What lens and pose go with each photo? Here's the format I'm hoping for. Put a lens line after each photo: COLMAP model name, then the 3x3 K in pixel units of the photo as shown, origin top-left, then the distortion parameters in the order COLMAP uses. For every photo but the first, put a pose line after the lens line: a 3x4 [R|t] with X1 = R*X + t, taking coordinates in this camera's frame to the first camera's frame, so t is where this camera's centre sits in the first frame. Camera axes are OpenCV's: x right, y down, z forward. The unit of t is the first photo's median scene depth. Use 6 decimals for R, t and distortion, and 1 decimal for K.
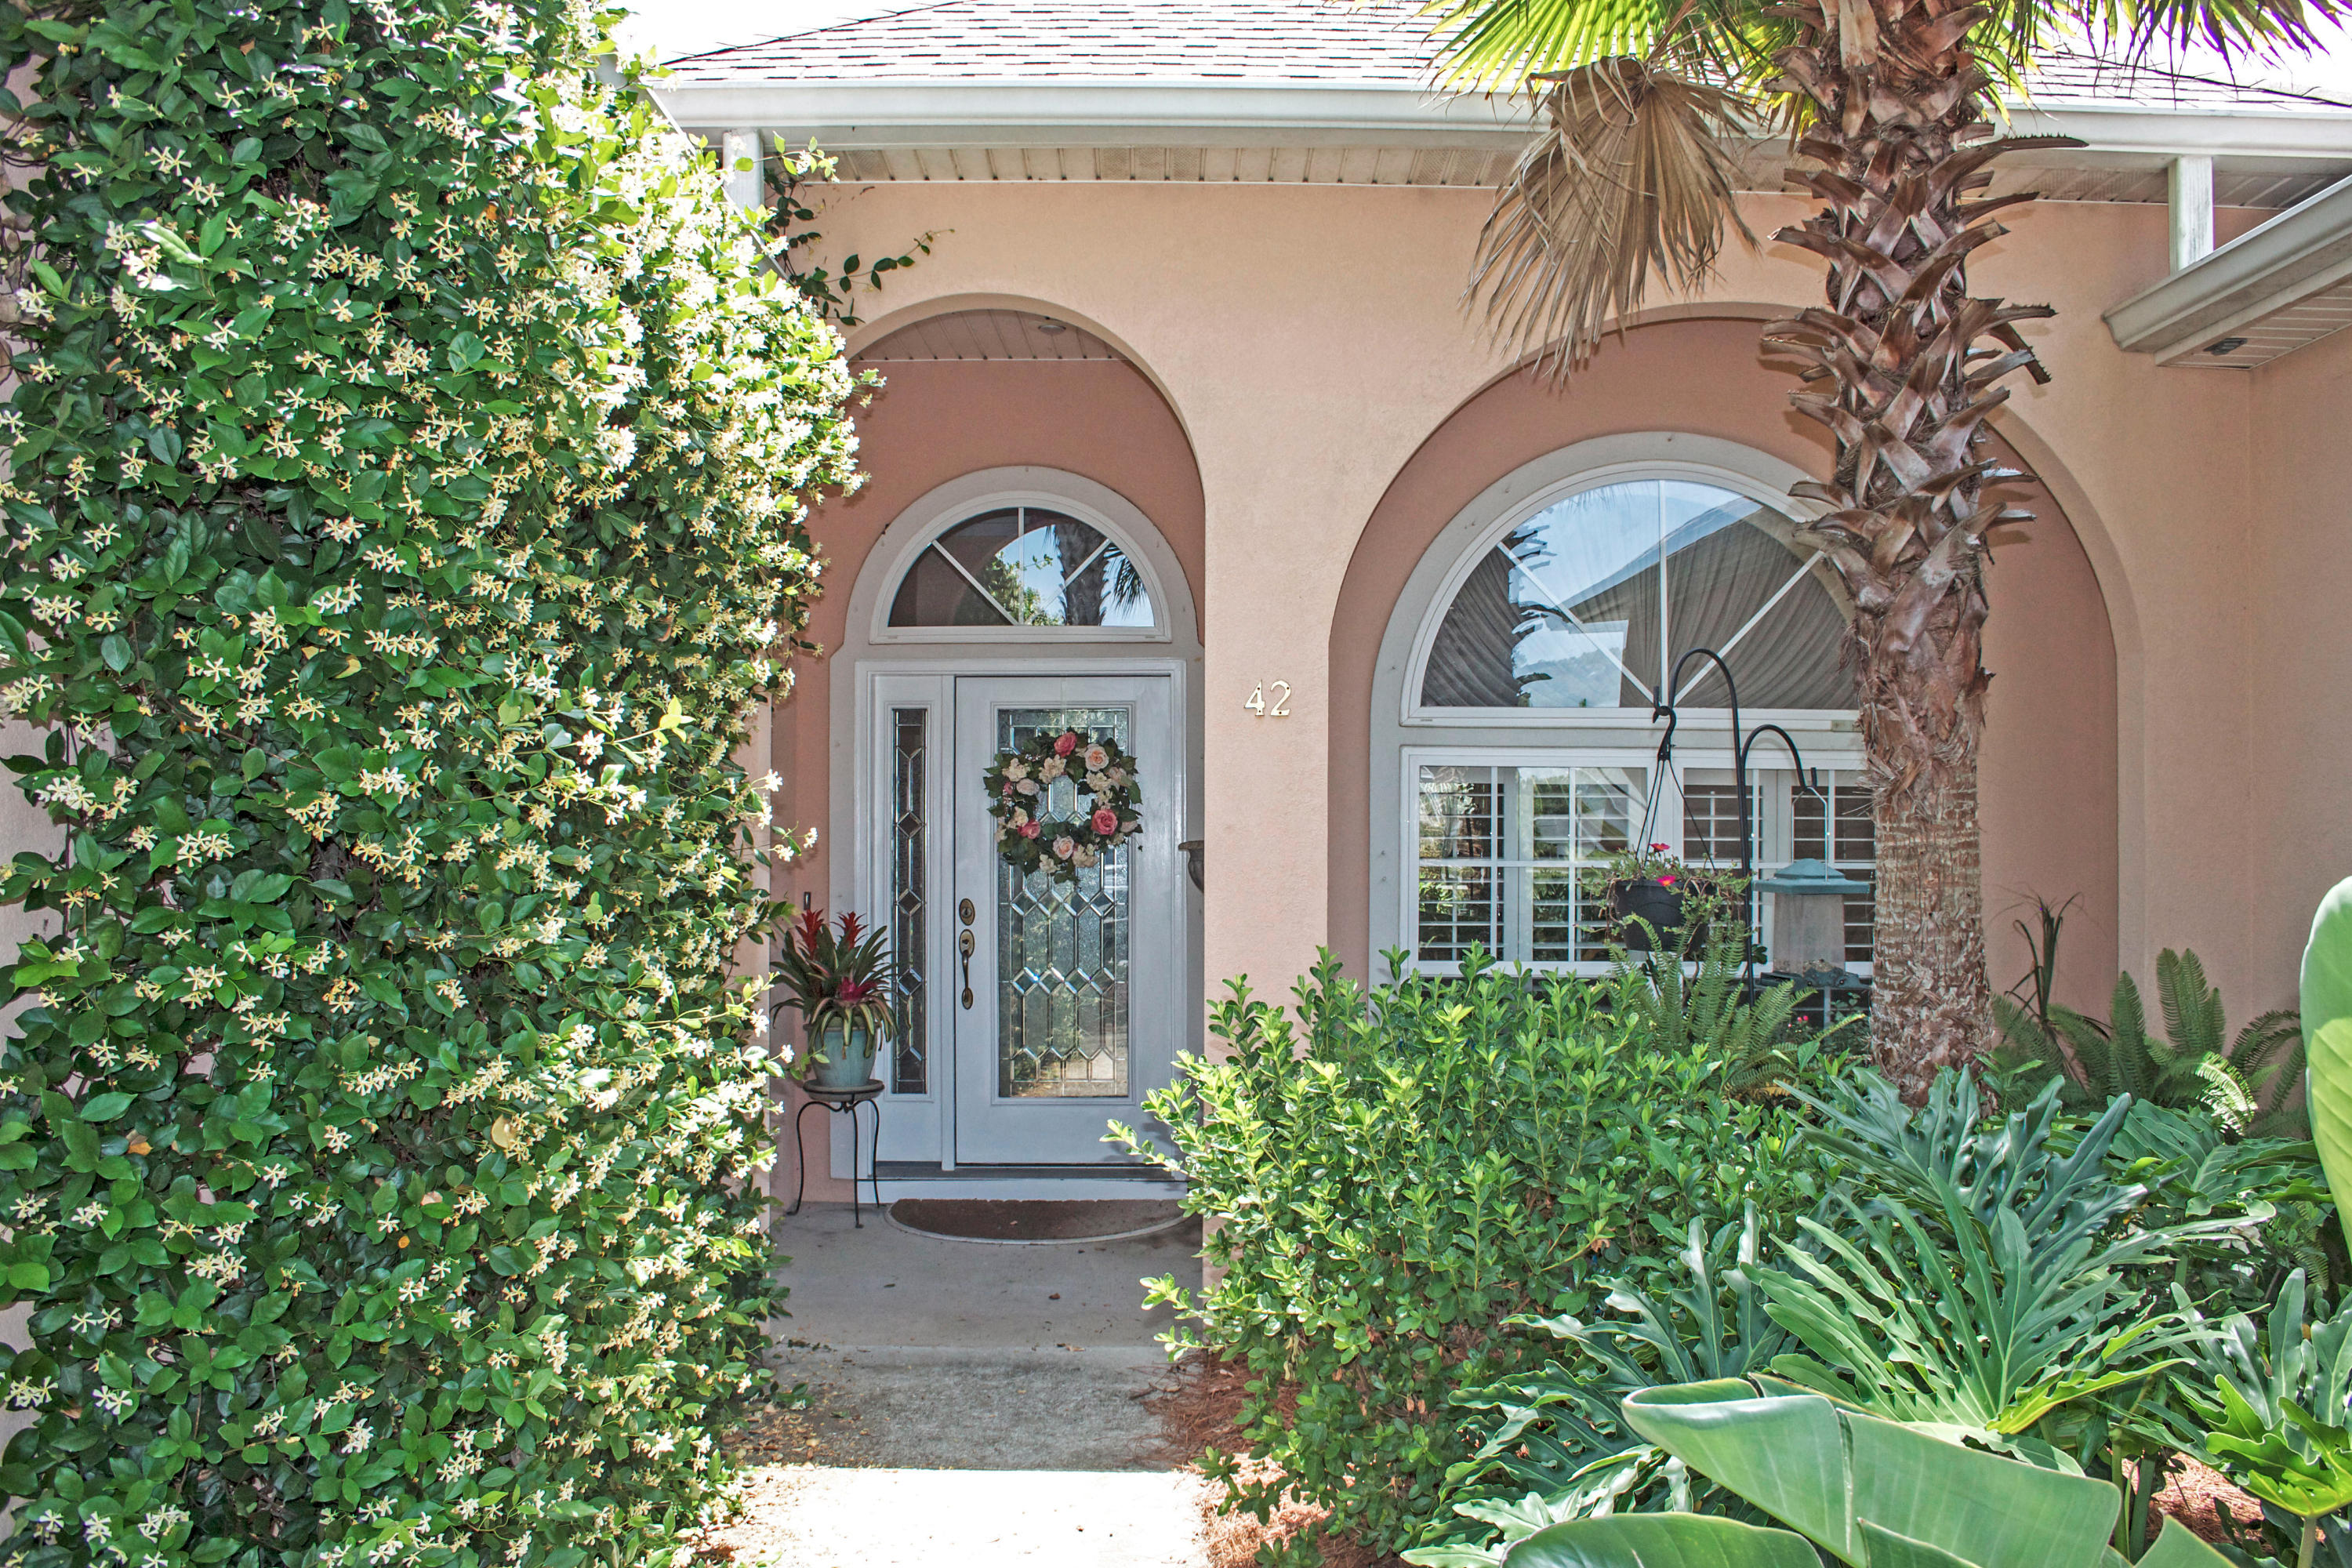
lens RADIAL K [[1978.5, 0, 1176.0], [0, 1978.5, 784.0], [0, 0, 1]] dist [-0.124758, -0.002602]
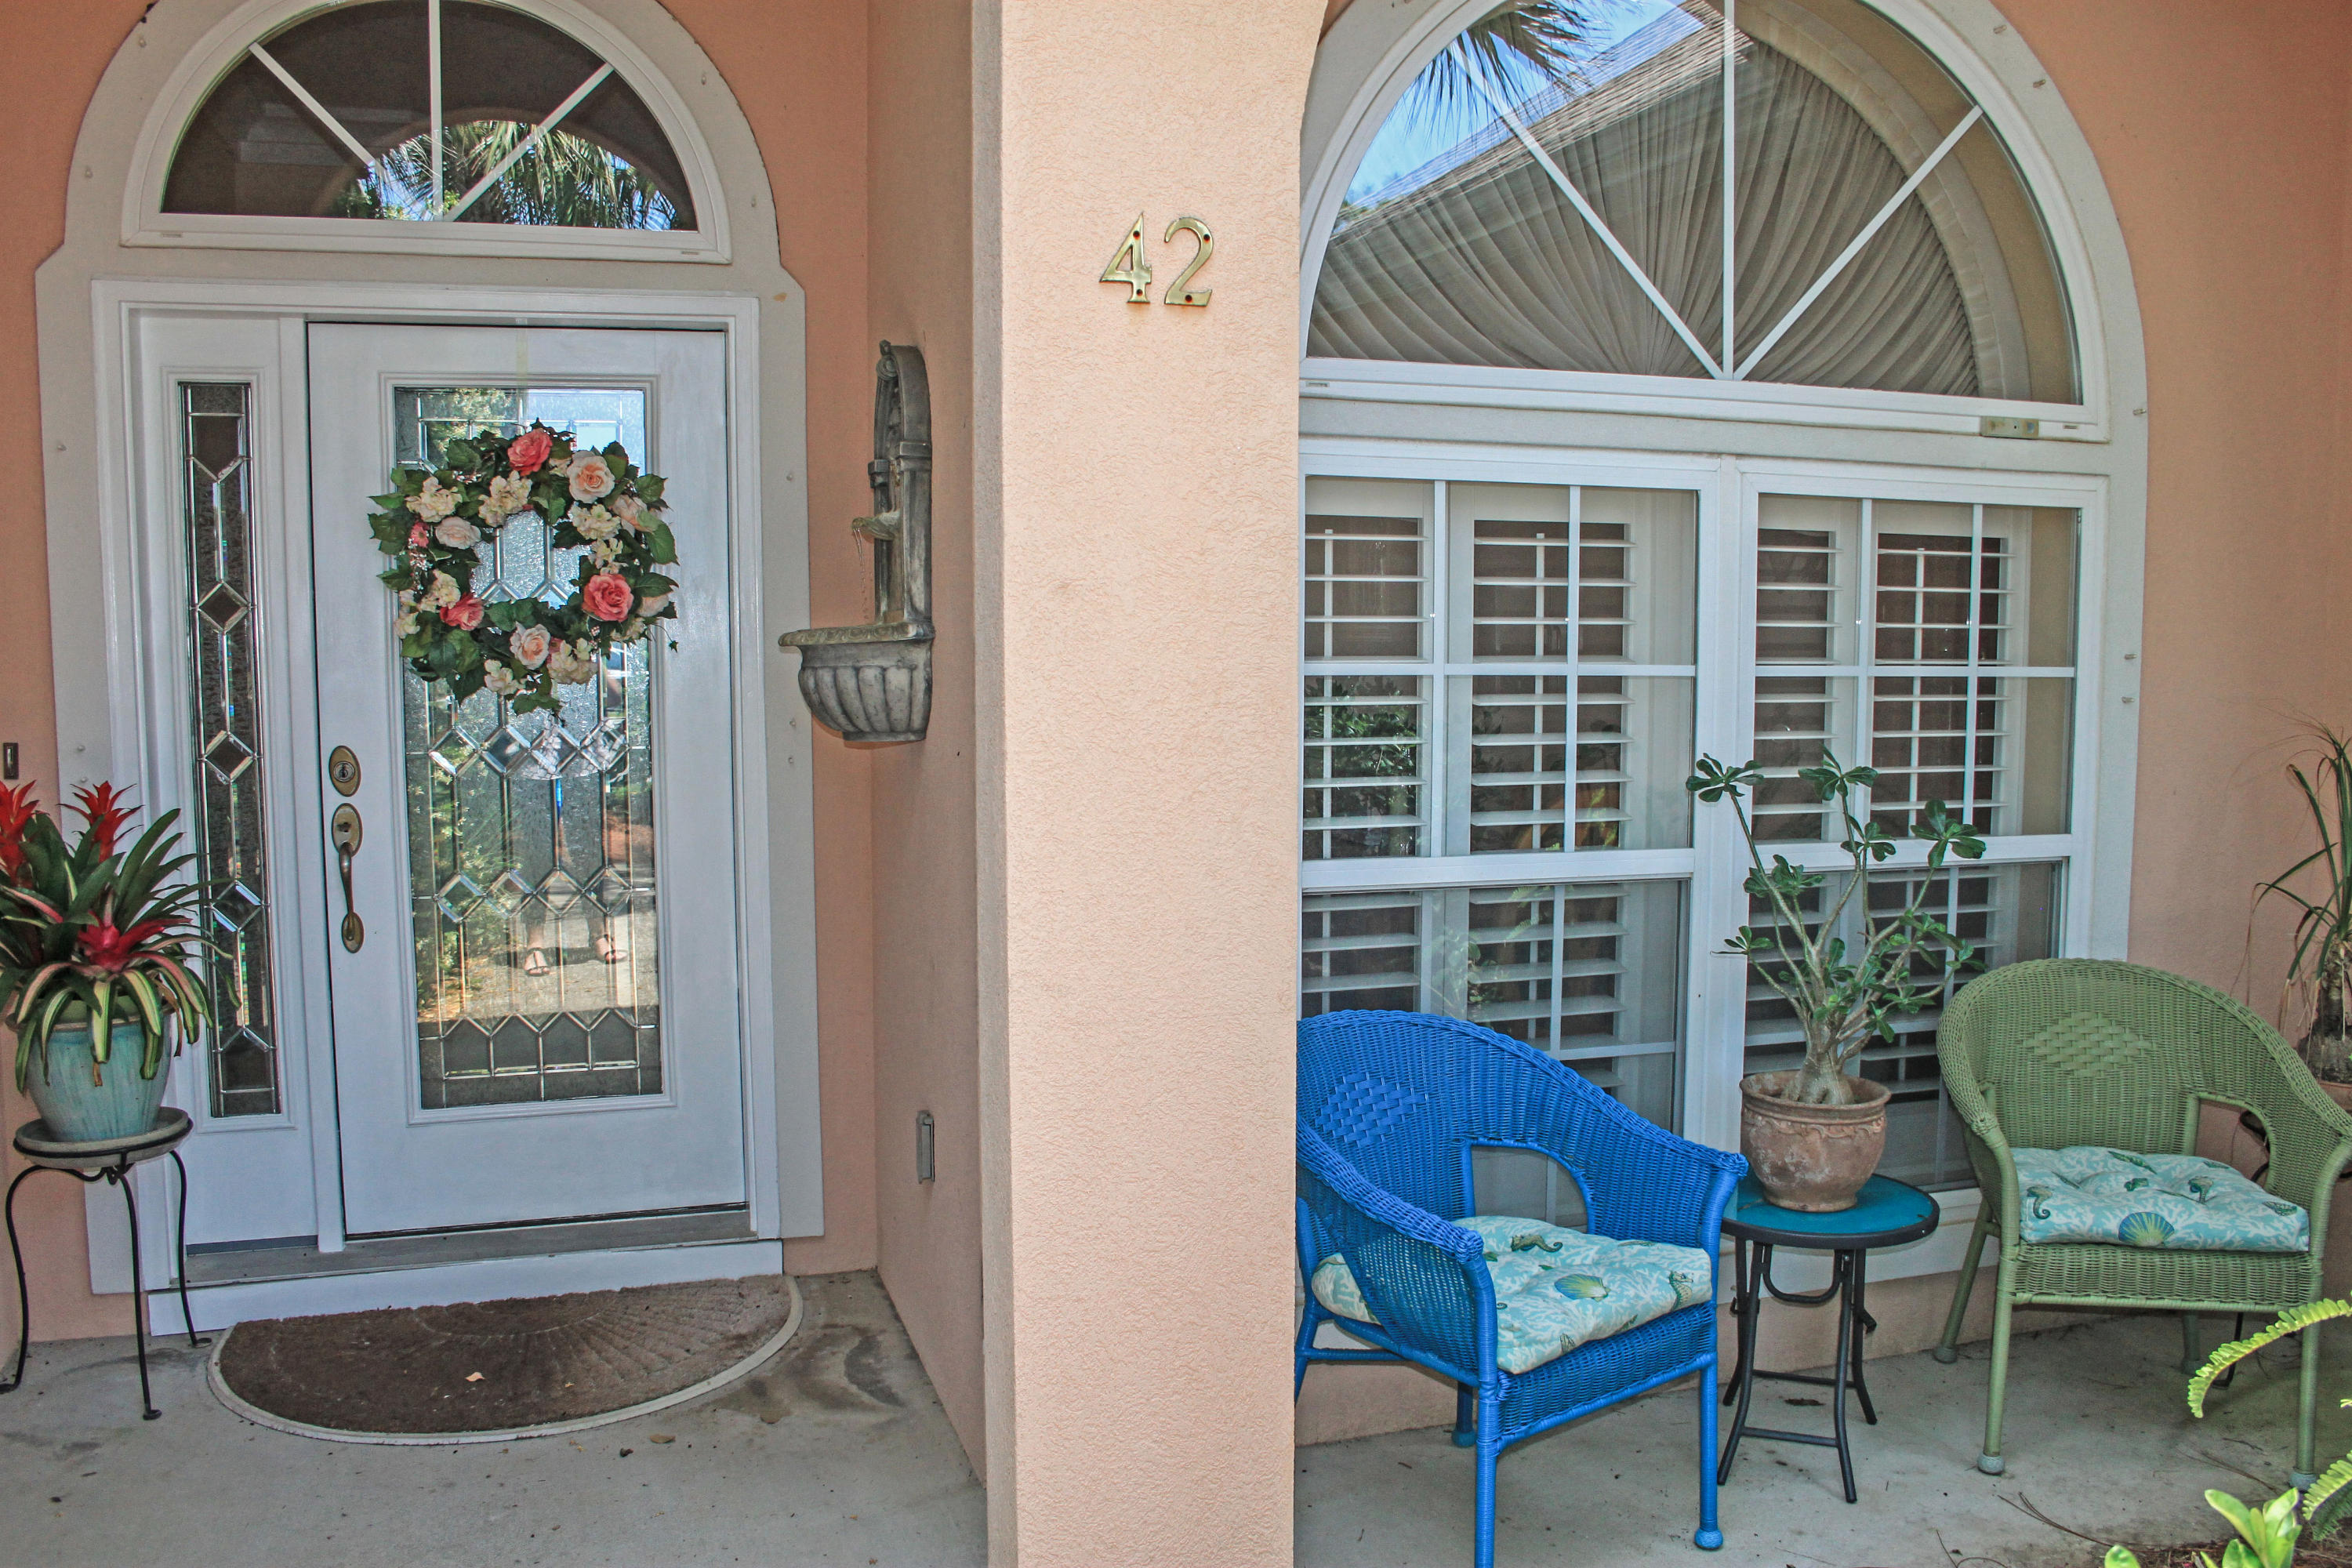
lens RADIAL K [[1906.2, 0, 1176.0], [0, 1906.2, 784.0], [0, 0, 1]] dist [-0.181410, 0.187904]
pose [[0.942827, -0.031687, 0.331772, -0.061003], [-0.002706, 0.994710, 0.102692, 0.016799], [-0.333271, -0.097718, 0.937753, 0.463939]]
